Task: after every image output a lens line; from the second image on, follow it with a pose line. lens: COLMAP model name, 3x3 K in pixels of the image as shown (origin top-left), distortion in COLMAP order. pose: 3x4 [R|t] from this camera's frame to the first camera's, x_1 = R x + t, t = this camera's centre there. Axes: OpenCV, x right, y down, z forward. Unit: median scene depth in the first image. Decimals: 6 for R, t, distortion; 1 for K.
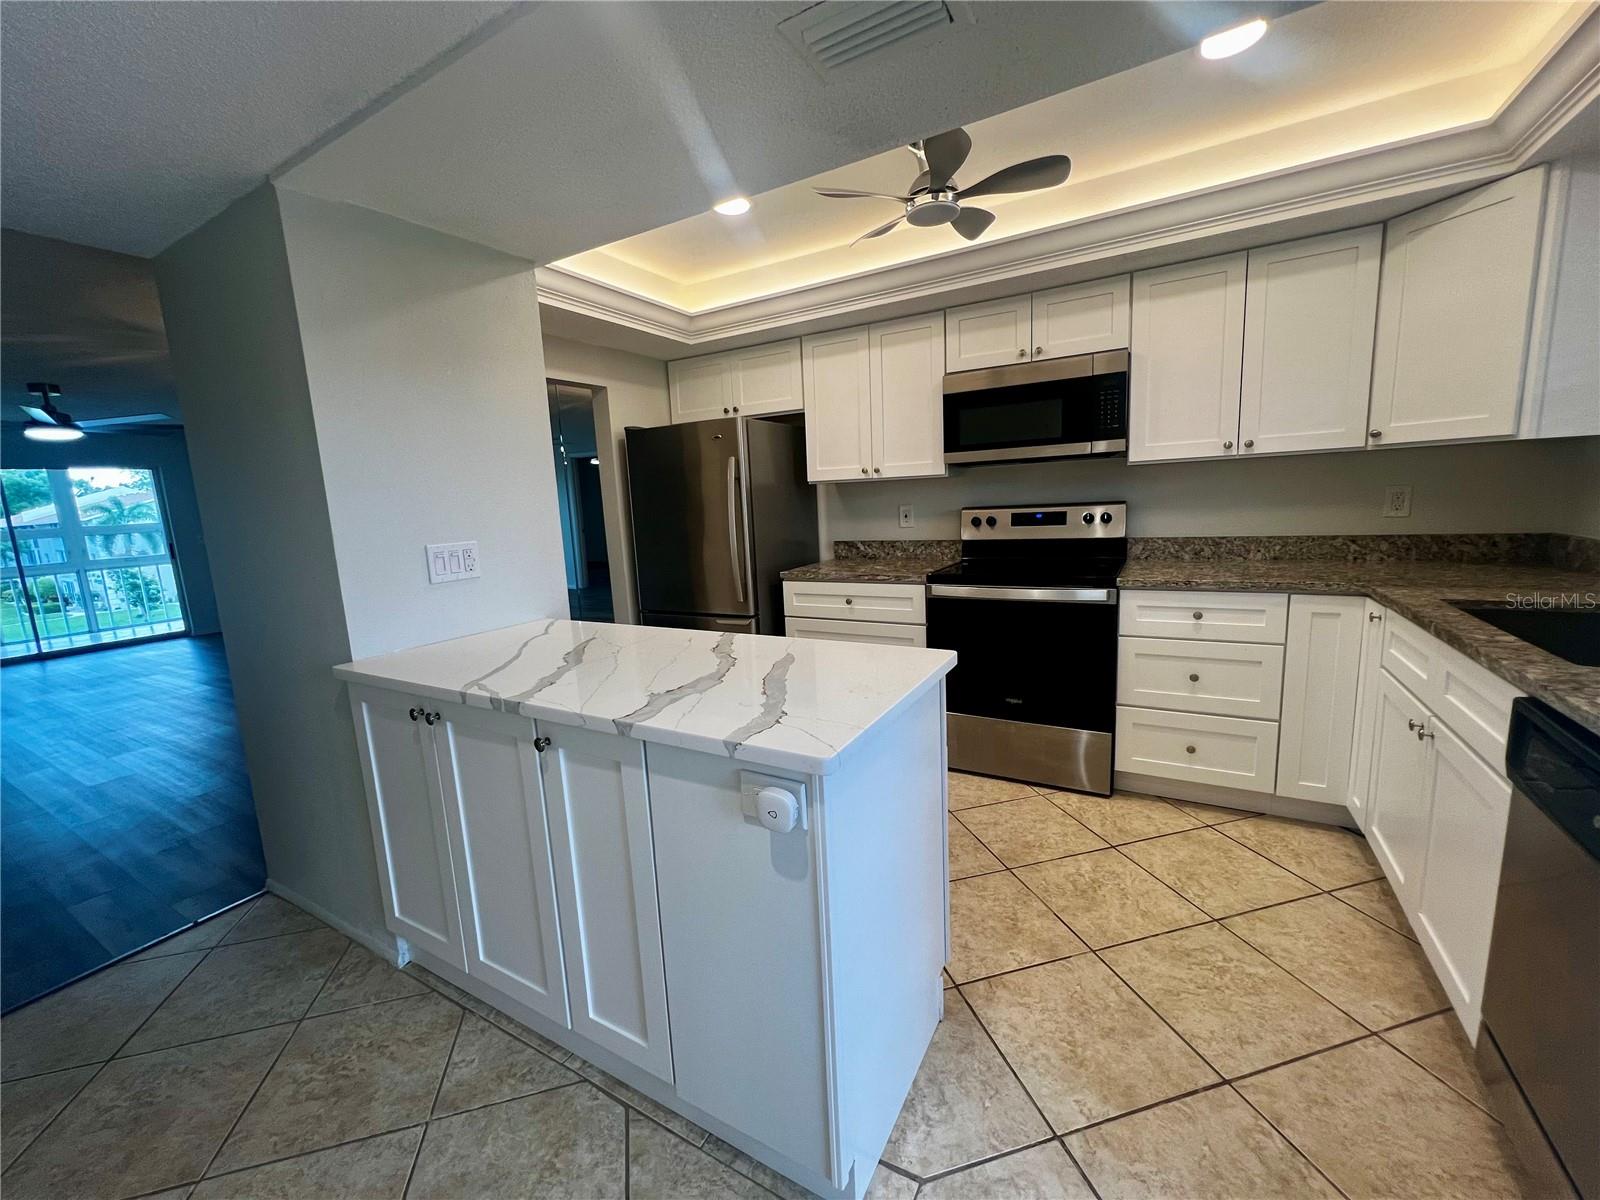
lens RADIAL K [[638.3, 0, 793.3], [0, 638.3, 594.8], [0, 0, 1]] dist [-0.001303, -0.000069]
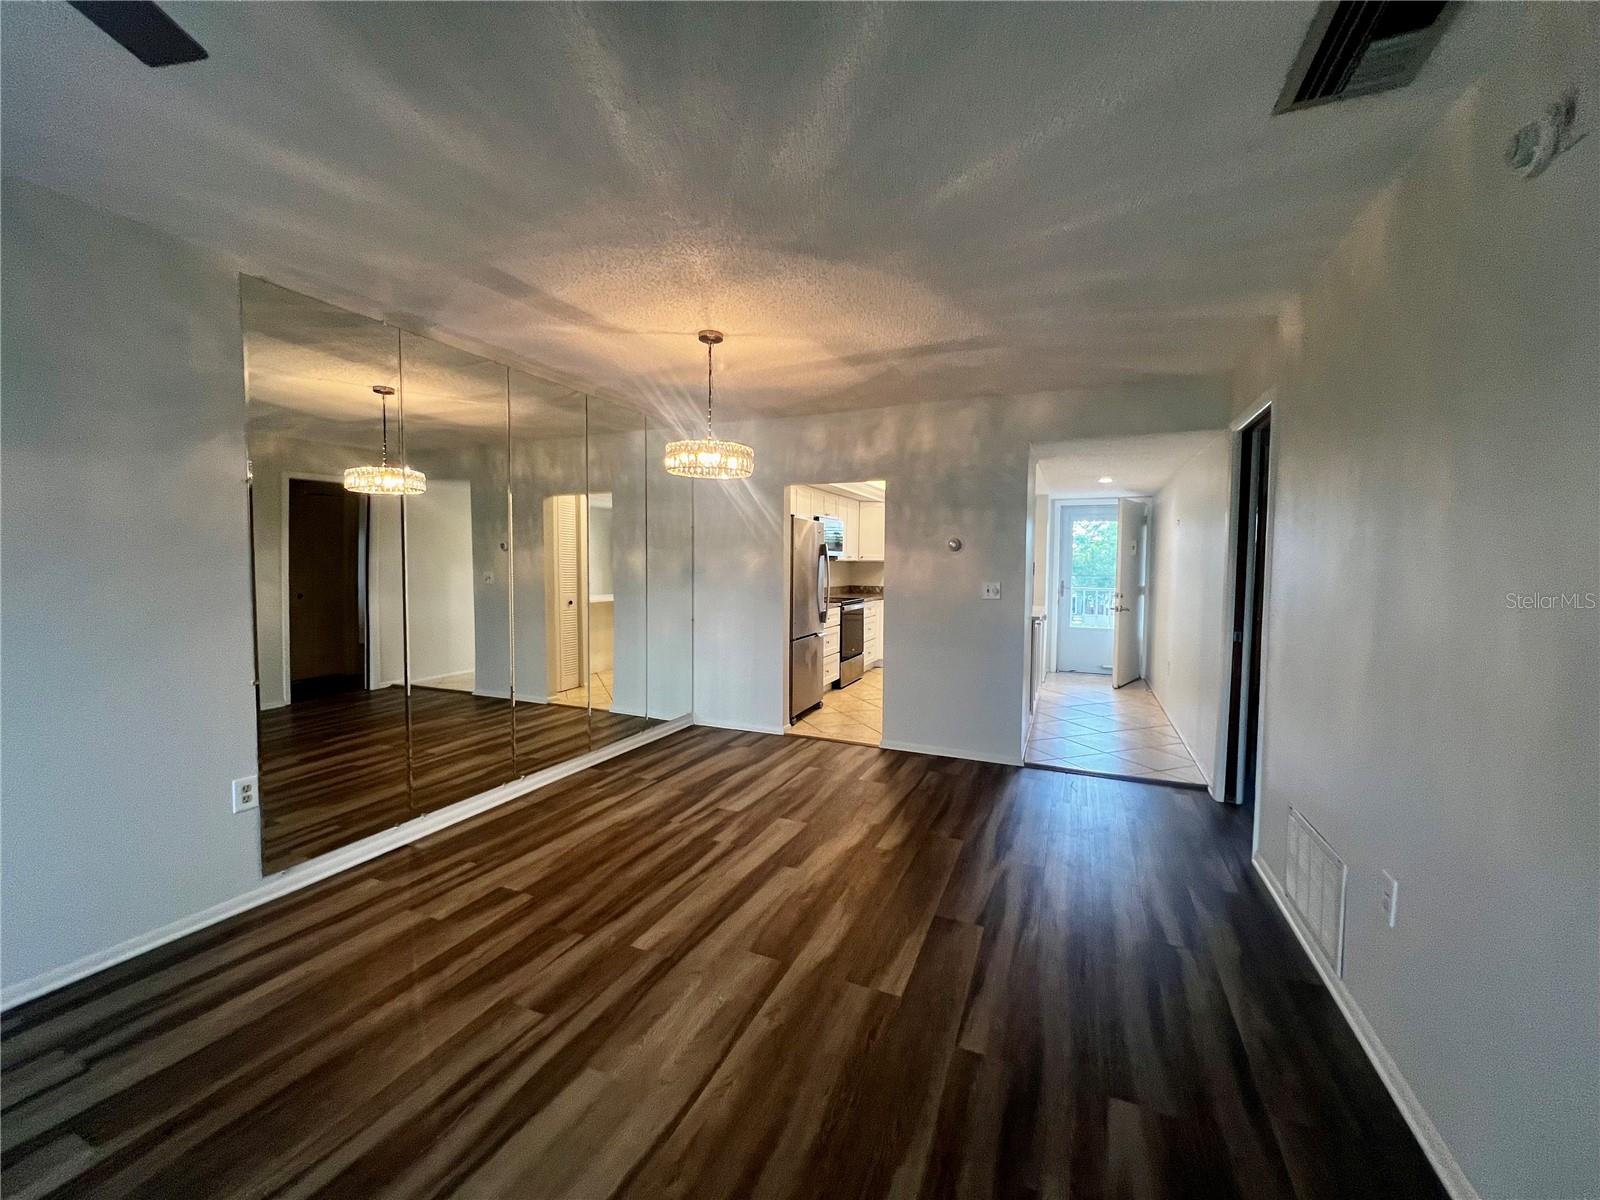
lens RADIAL K [[638.3, 0, 793.3], [0, 638.3, 594.8], [0, 0, 1]] dist [-0.001303, -0.000069]
pose [[-0.110932, 0.000725, 0.993828, -2.372425], [0.152273, 0.988204, 0.016276, -0.143554], [-0.982093, 0.153139, -0.109734, 1.622529]]
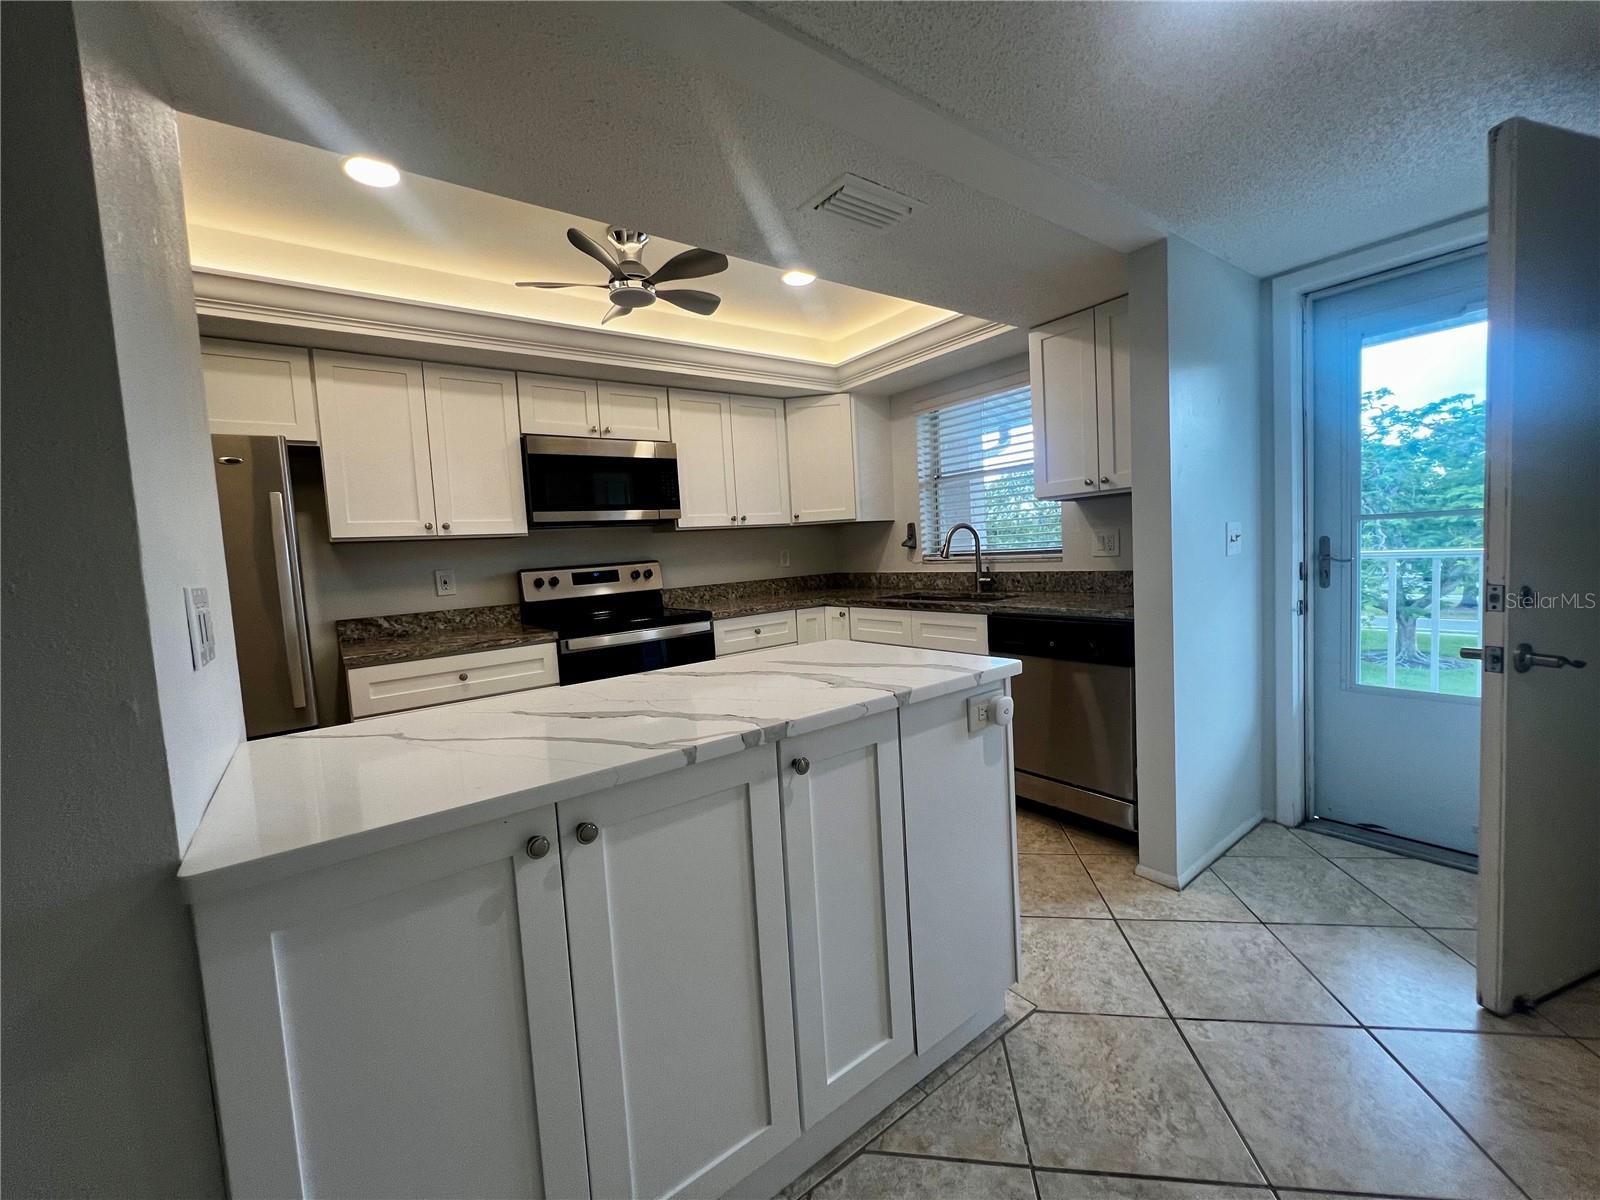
lens RADIAL K [[638.3, 0, 793.3], [0, 638.3, 594.8], [0, 0, 1]] dist [-0.001303, -0.000069]
pose [[0.395046, -0.039062, 0.917830, -0.617867], [0.183279, 0.982362, -0.037077, 0.018231], [-0.900193, 0.182866, 0.395237, 0.323096]]
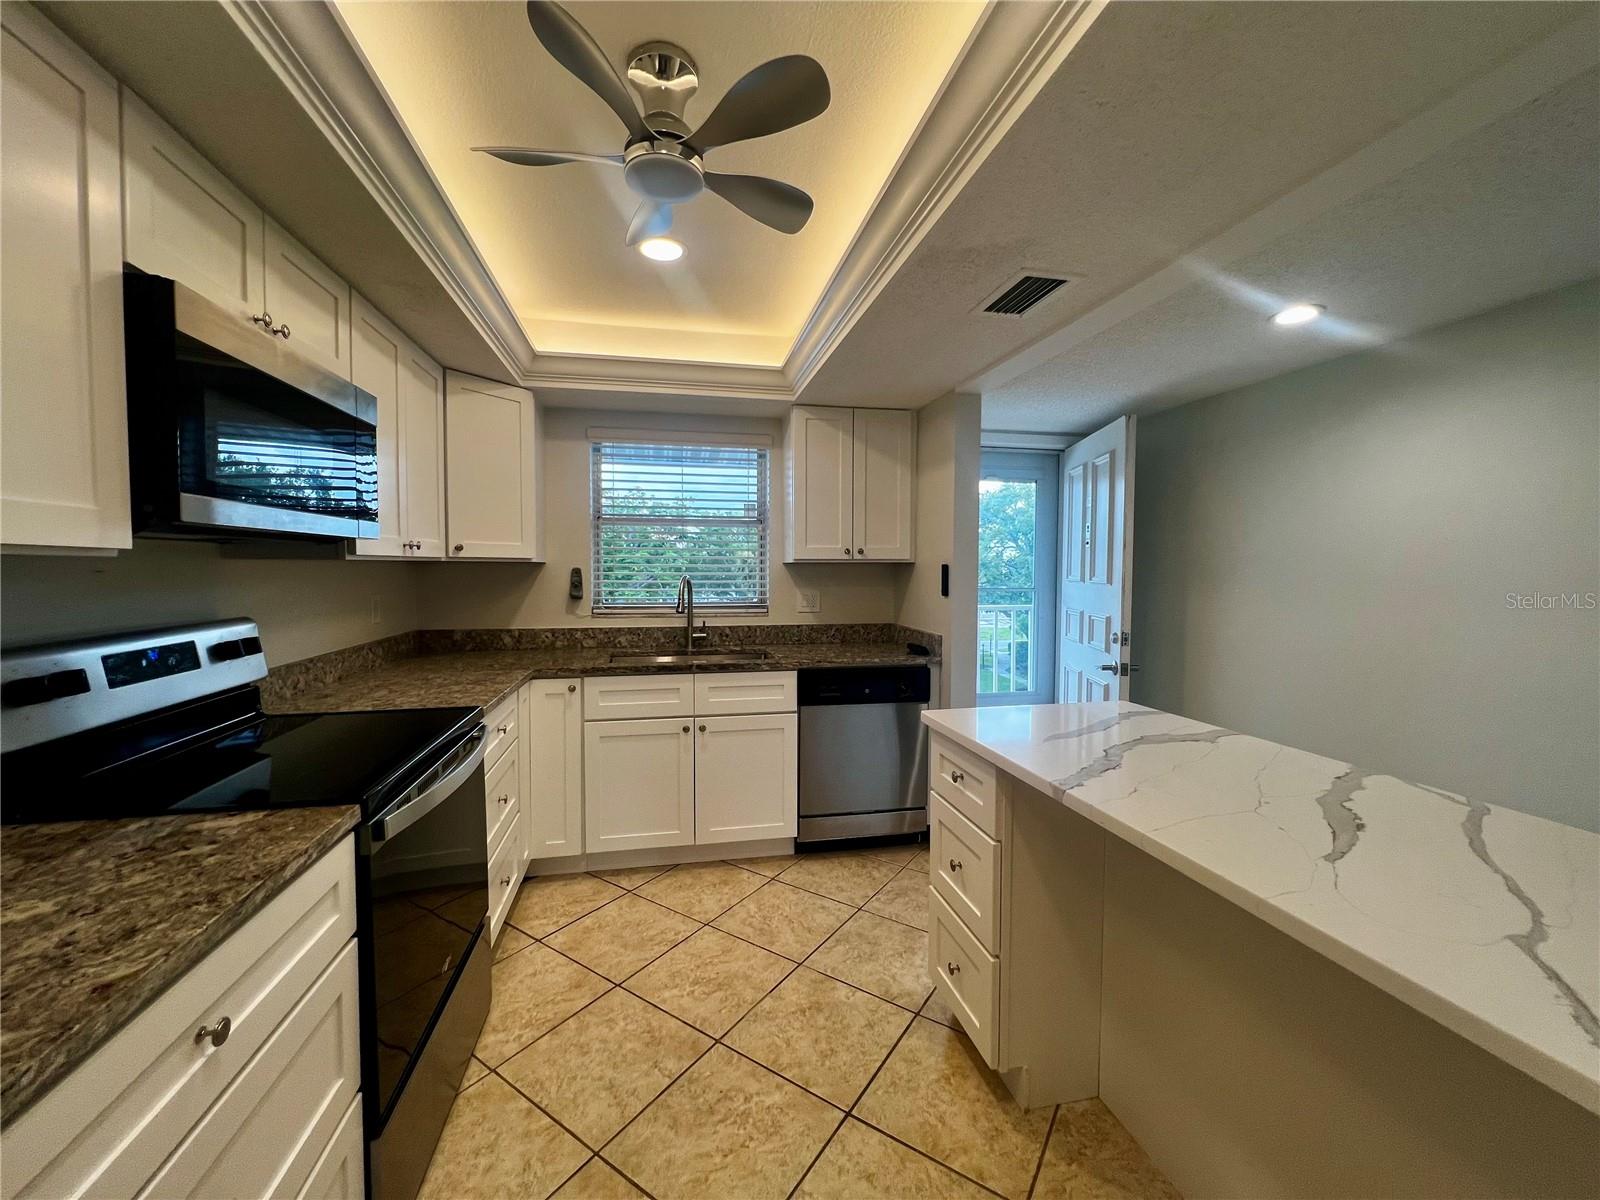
lens RADIAL K [[638.3, 0, 793.3], [0, 638.3, 594.8], [0, 0, 1]] dist [-0.001303, -0.000069]
pose [[-0.666248, 0.016705, 0.745543, -0.305290], [0.147803, 0.982874, 0.110060, -0.184713], [-0.730937, 0.183521, -0.657307, 1.188497]]
